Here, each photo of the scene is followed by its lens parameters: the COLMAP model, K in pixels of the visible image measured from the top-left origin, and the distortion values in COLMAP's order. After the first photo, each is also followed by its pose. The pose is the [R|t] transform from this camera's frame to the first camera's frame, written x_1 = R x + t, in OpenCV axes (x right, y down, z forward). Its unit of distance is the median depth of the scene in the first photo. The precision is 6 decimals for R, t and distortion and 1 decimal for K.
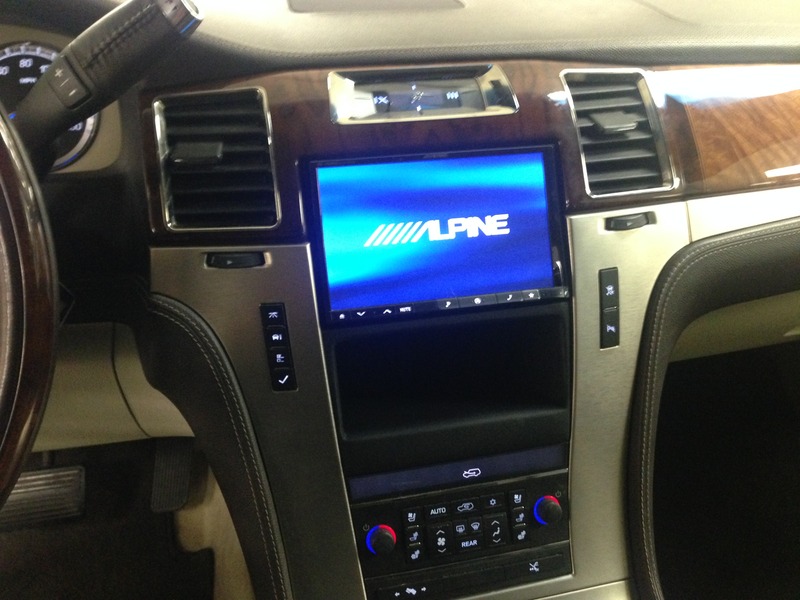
lens RADIAL K [[767.2, 0, 400.3], [0, 767.2, 301.6], [0, 0, 1]] dist [0.066181, 0.000000]
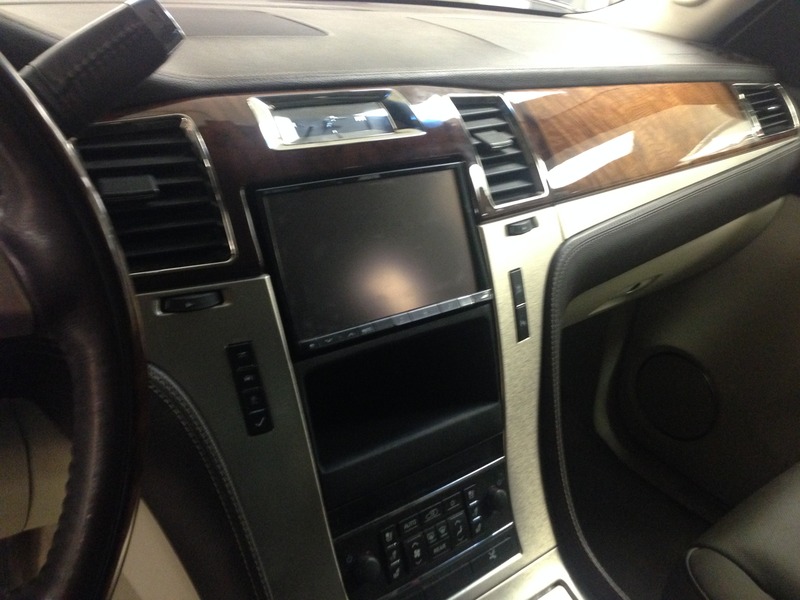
lens RADIAL K [[767.2, 0, 400.5], [0, 767.2, 298.3], [0, 0, 1]] dist [0.066181, 0.000000]
pose [[0.900521, -0.121752, 0.417419, -0.347623], [0.138317, 0.990342, -0.009537, -0.014180], [-0.412227, 0.066324, 0.908664, 0.064559]]
